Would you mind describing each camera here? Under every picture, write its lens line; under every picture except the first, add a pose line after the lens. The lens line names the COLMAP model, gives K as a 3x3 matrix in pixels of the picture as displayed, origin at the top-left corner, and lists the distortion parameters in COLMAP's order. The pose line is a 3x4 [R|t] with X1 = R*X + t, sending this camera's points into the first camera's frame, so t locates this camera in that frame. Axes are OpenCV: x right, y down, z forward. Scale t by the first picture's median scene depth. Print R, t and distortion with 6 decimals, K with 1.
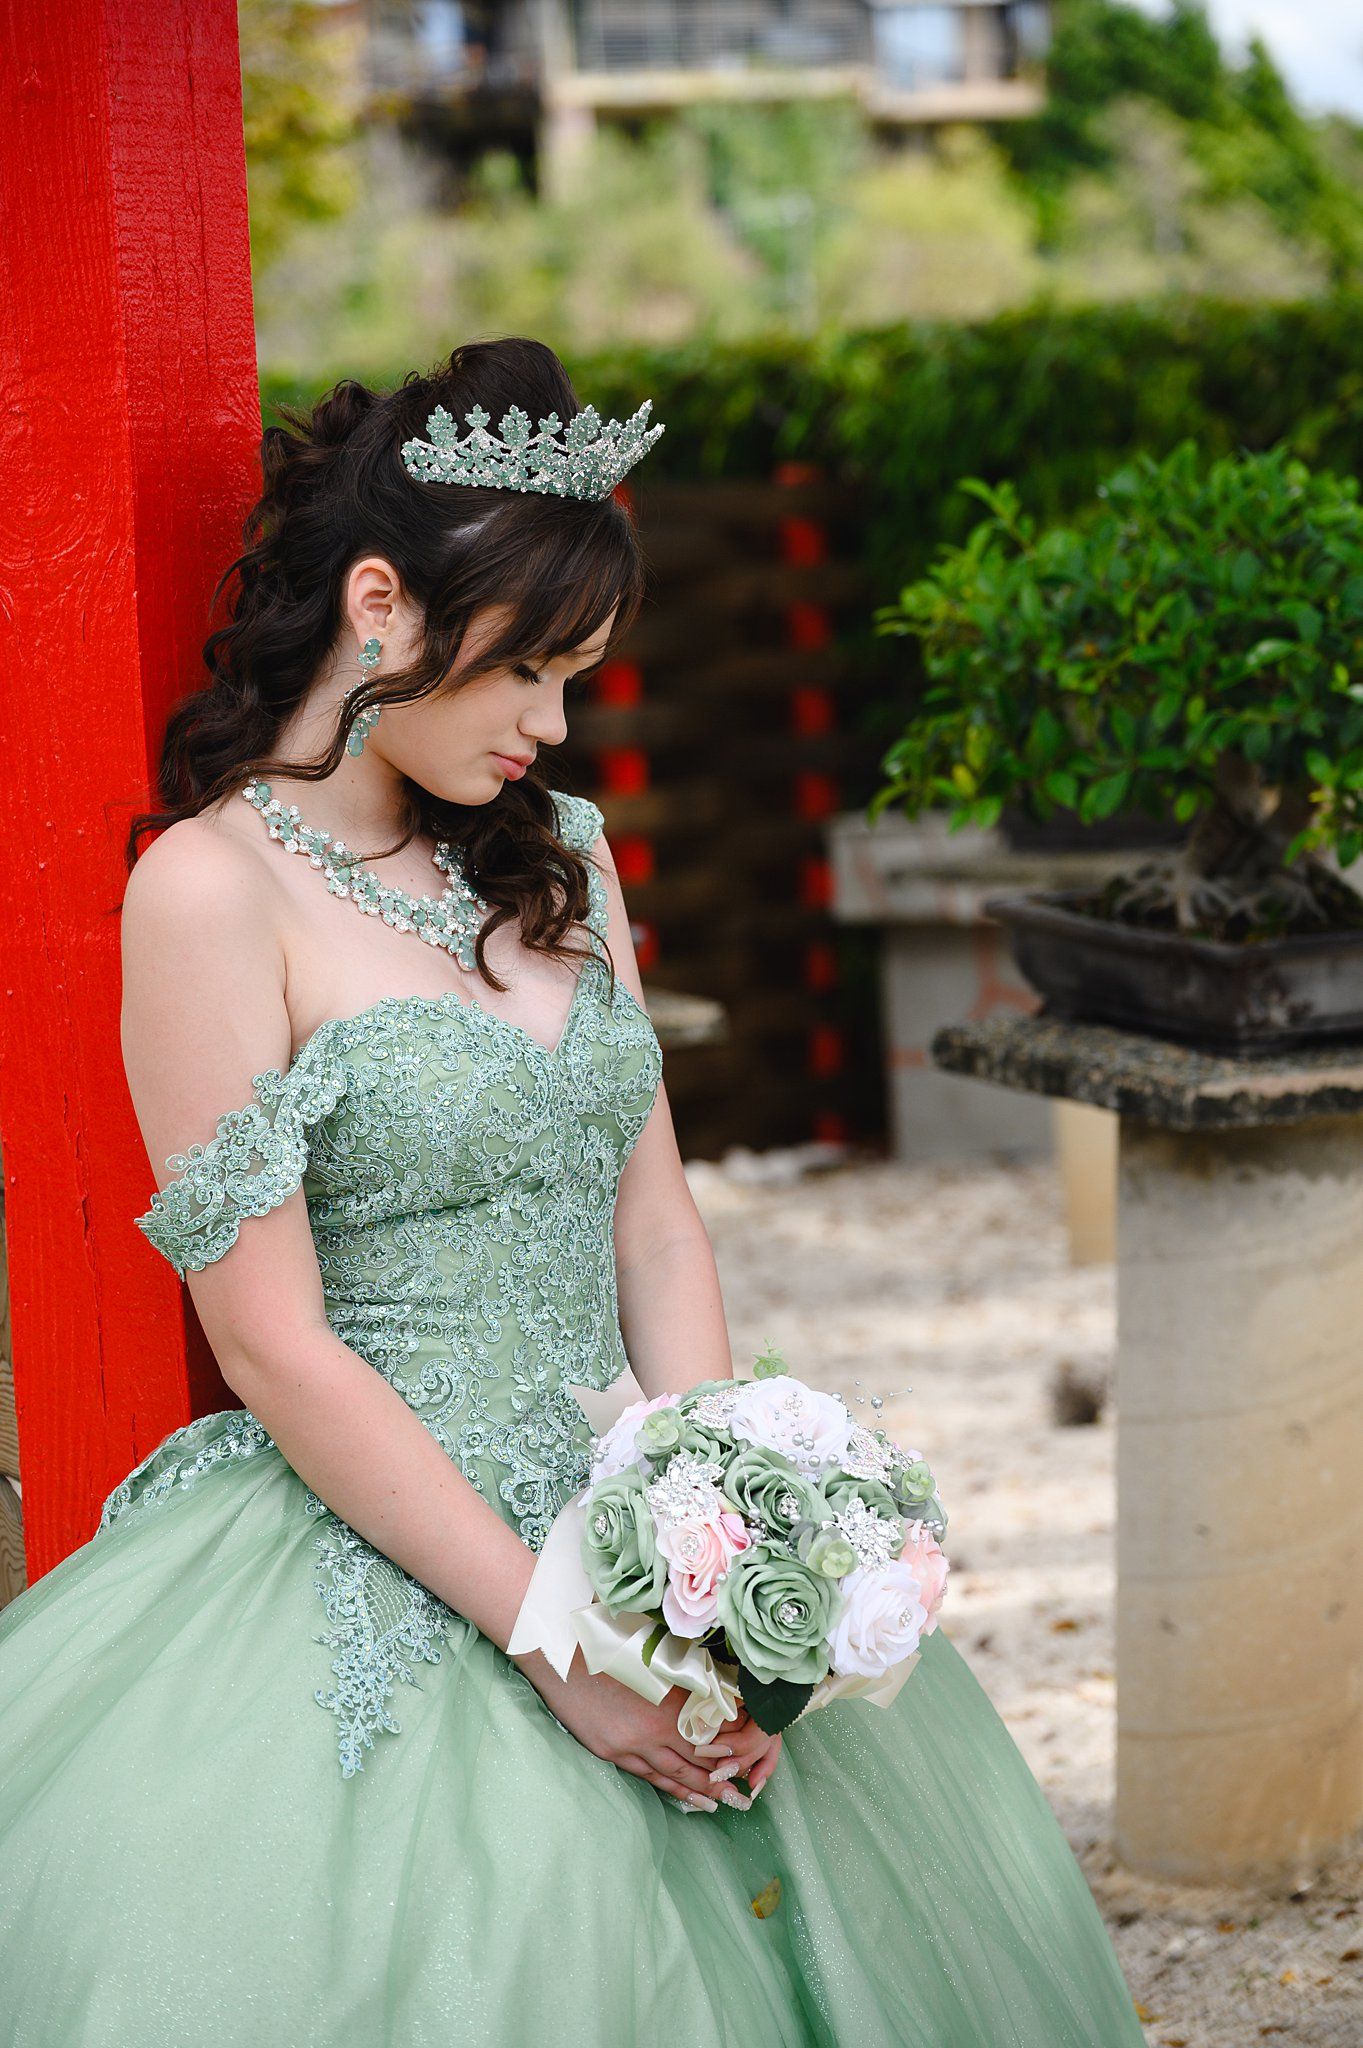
lens RADIAL K [[5541.2, 0, 691.2], [0, 5541.2, 1023.7], [0, 0, 1]] dist [-0.005154, 0.000000]
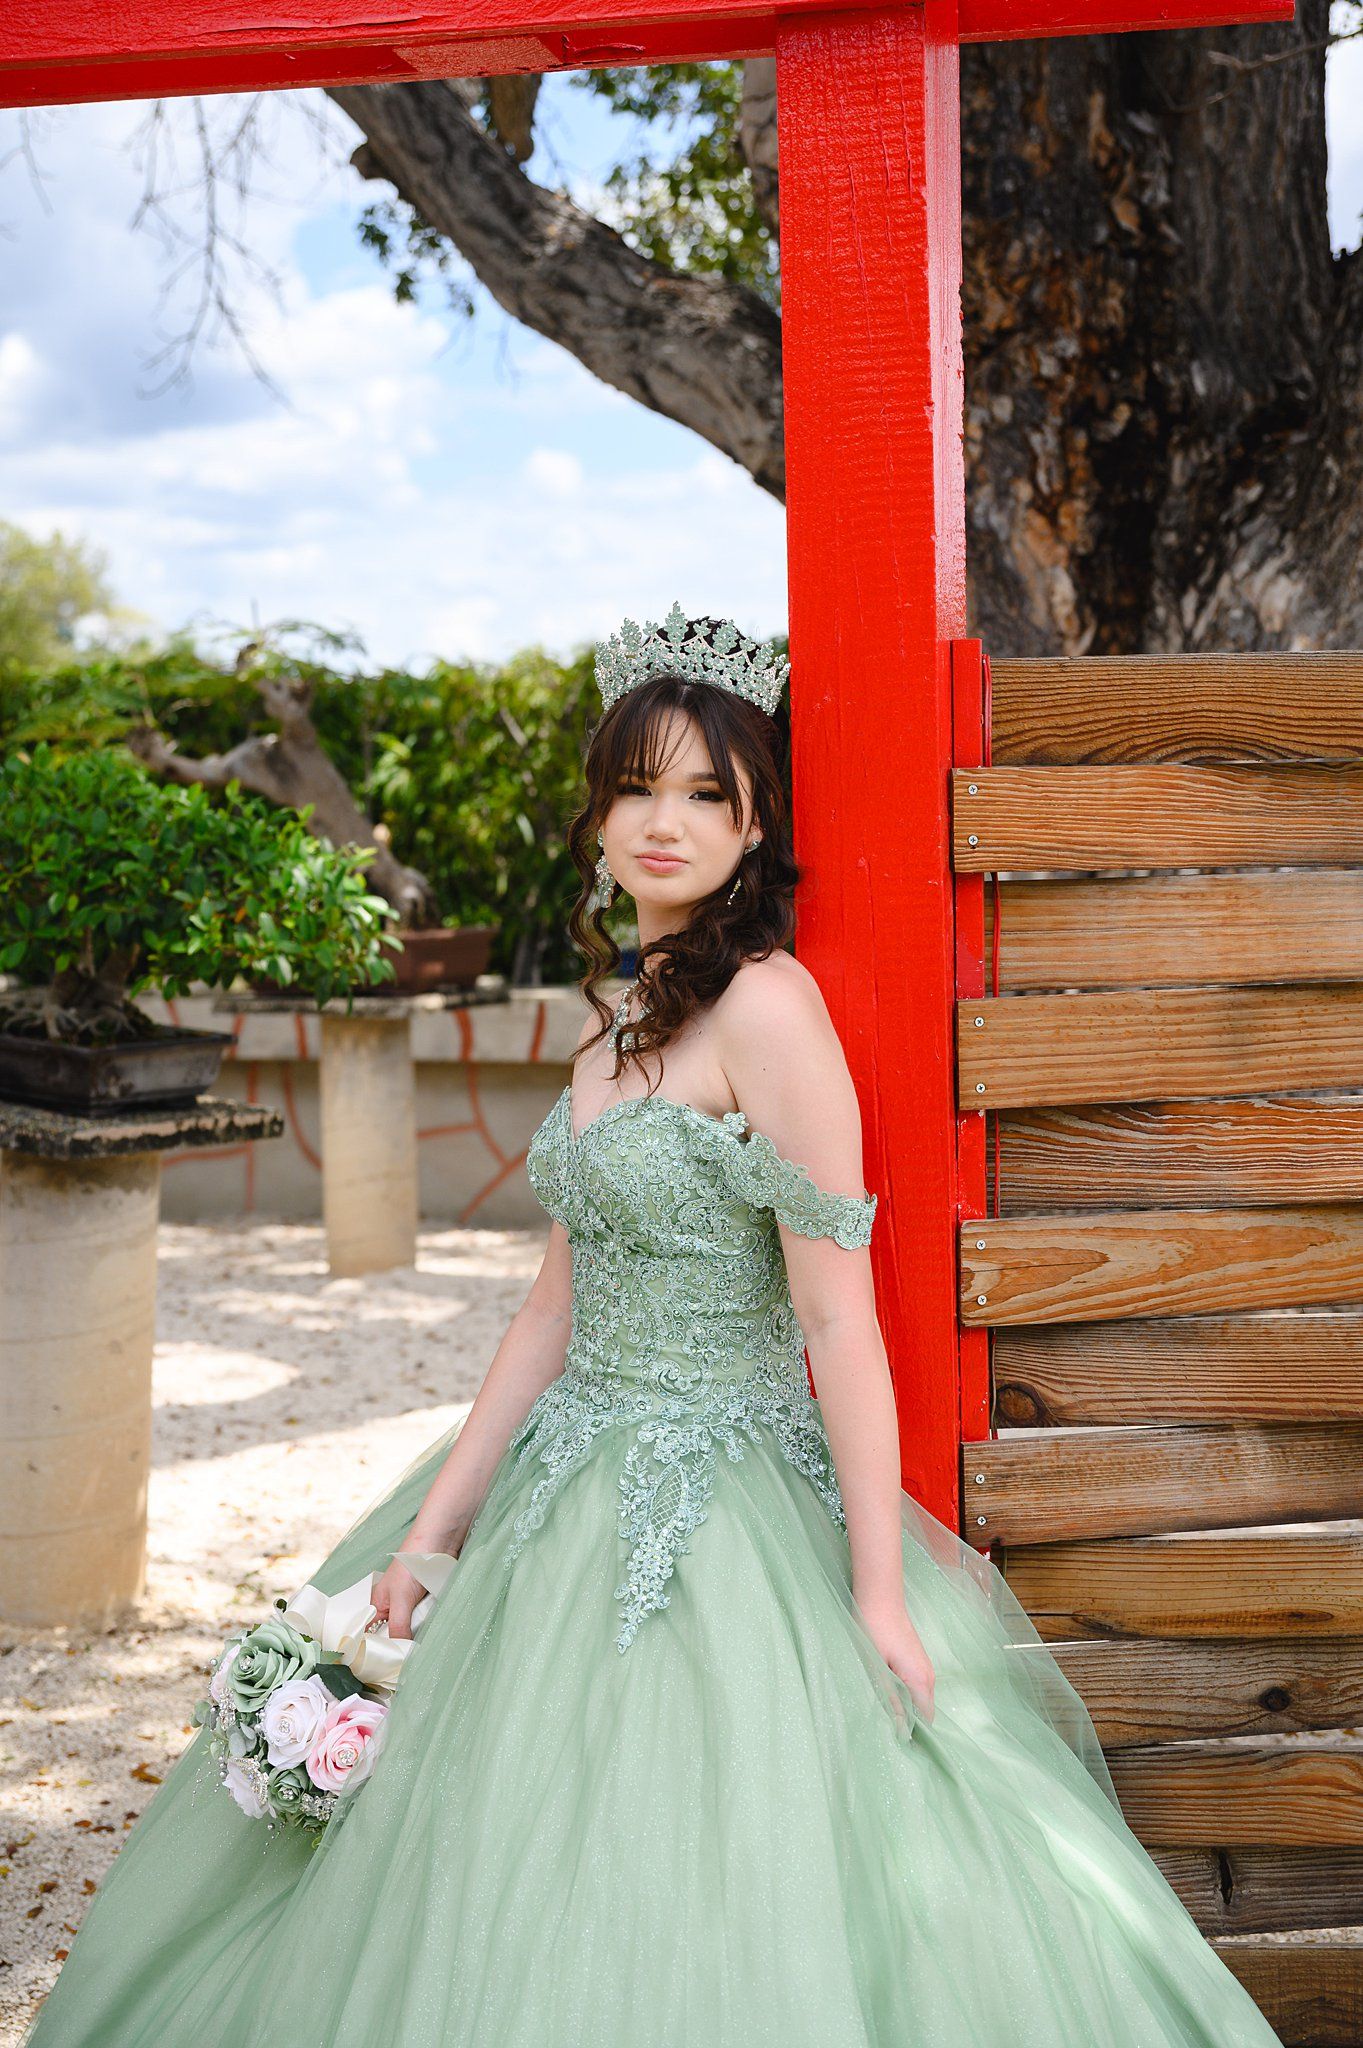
lens RADIAL K [[3380.1, 0, 679.4], [0, 3380.1, 1026.3], [0, 0, 1]] dist [0.016120, 0.000000]
pose [[0.932868, 0.012018, 0.360019, -0.097802], [0.000199, 0.999426, -0.033879, 0.013138], [-0.360219, 0.031676, 0.932330, 0.002639]]
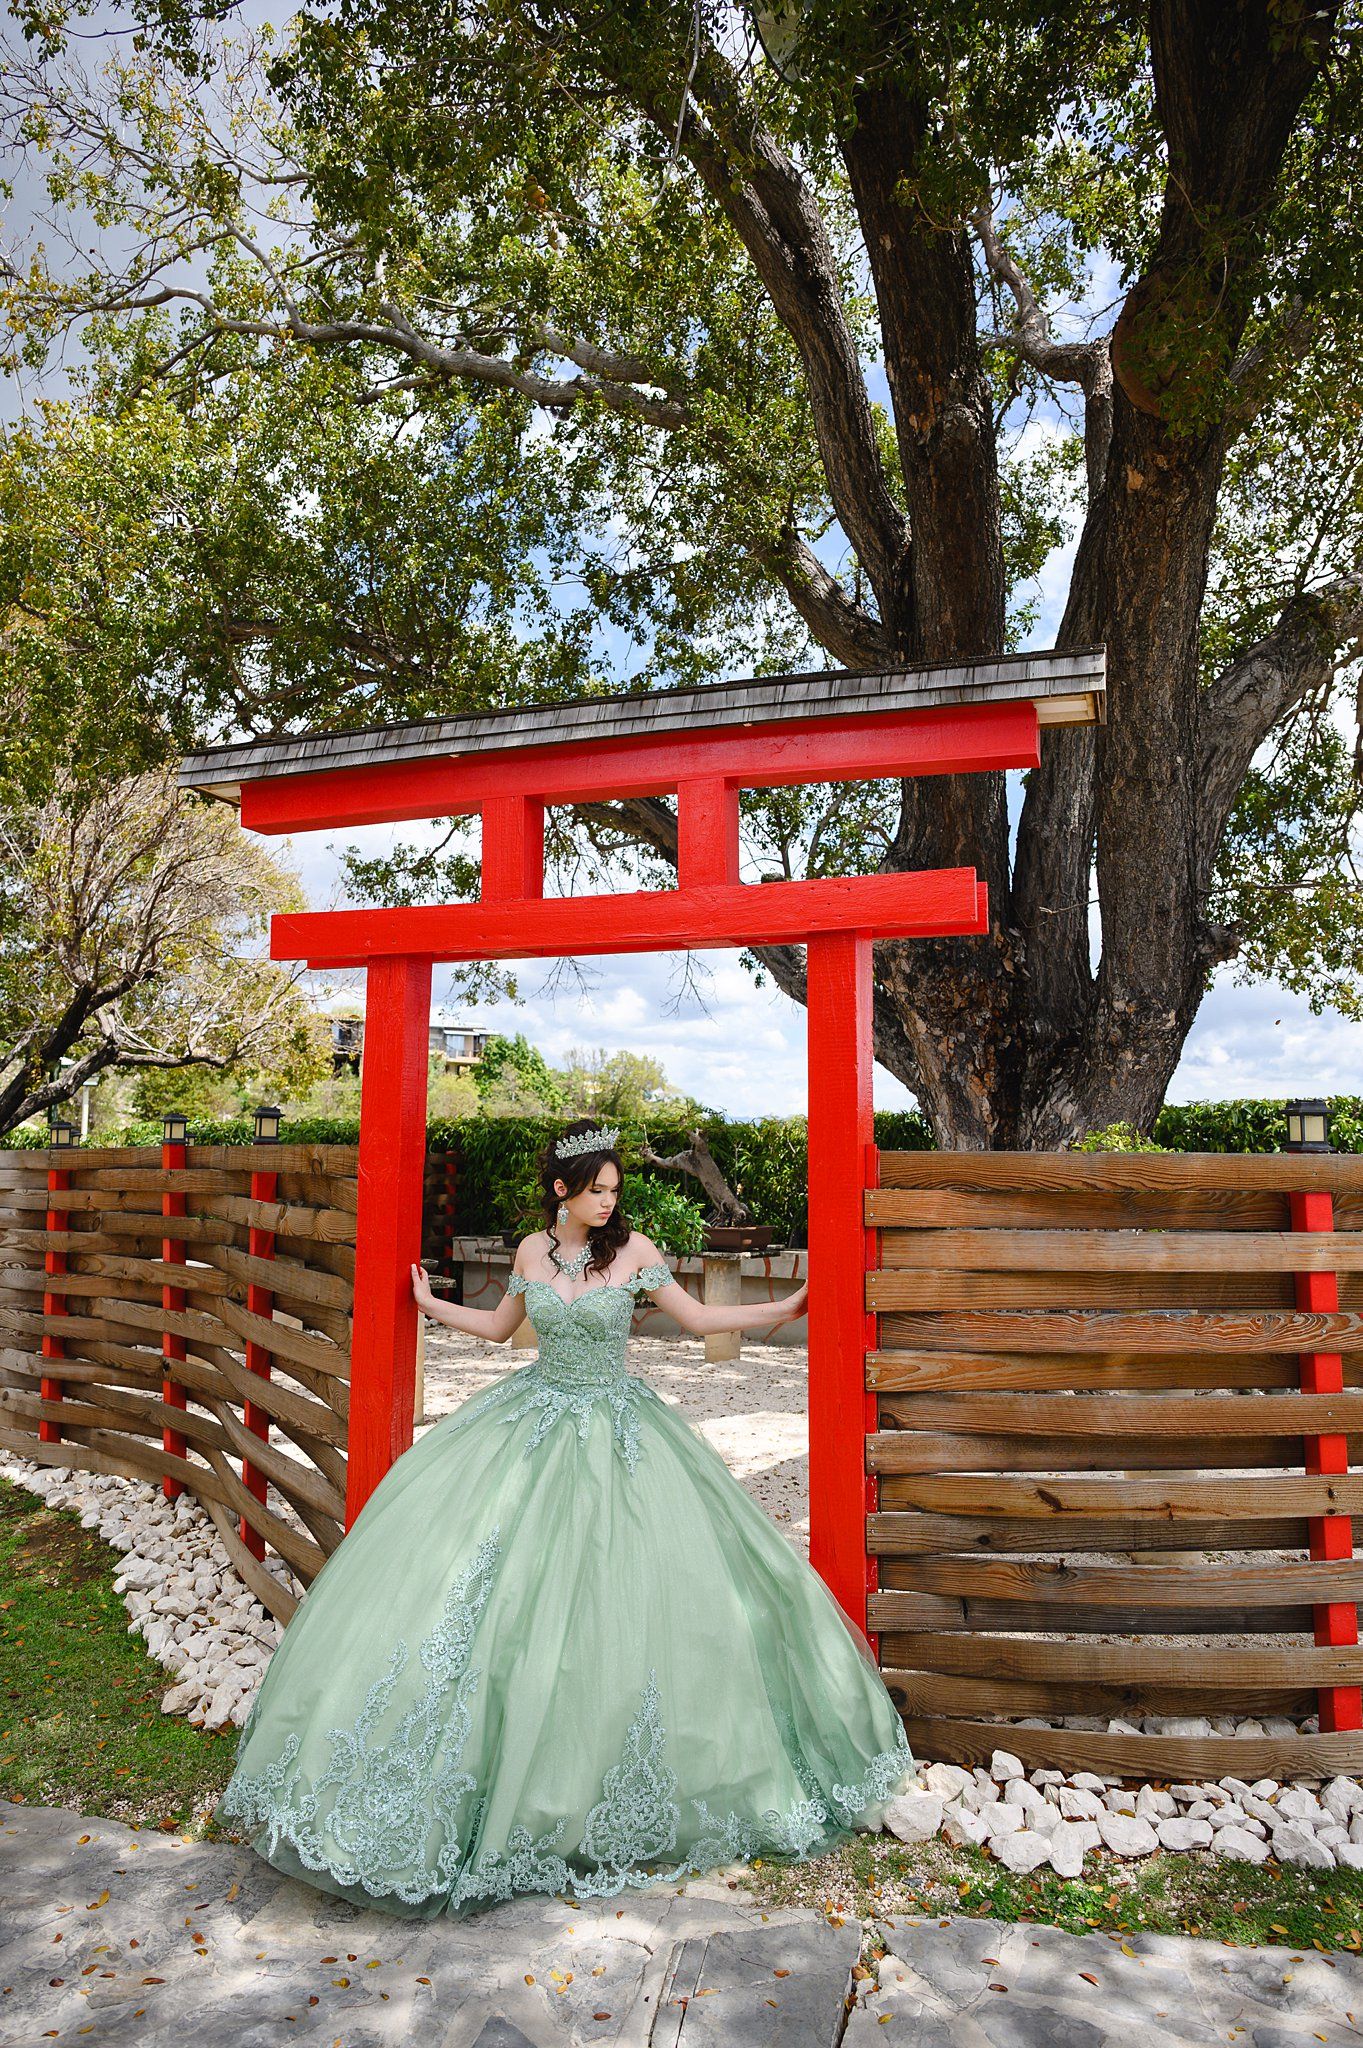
lens RADIAL K [[1367.4, 0, 682.6], [0, 1367.4, 1020.0], [0, 0, 1]] dist [-0.005339, 0.002937]
pose [[0.974882, 0.087971, 0.204612, -0.076224], [-0.046028, 0.978434, -0.201366, 0.006984], [-0.217914, 0.186890, 0.957907, -0.115703]]
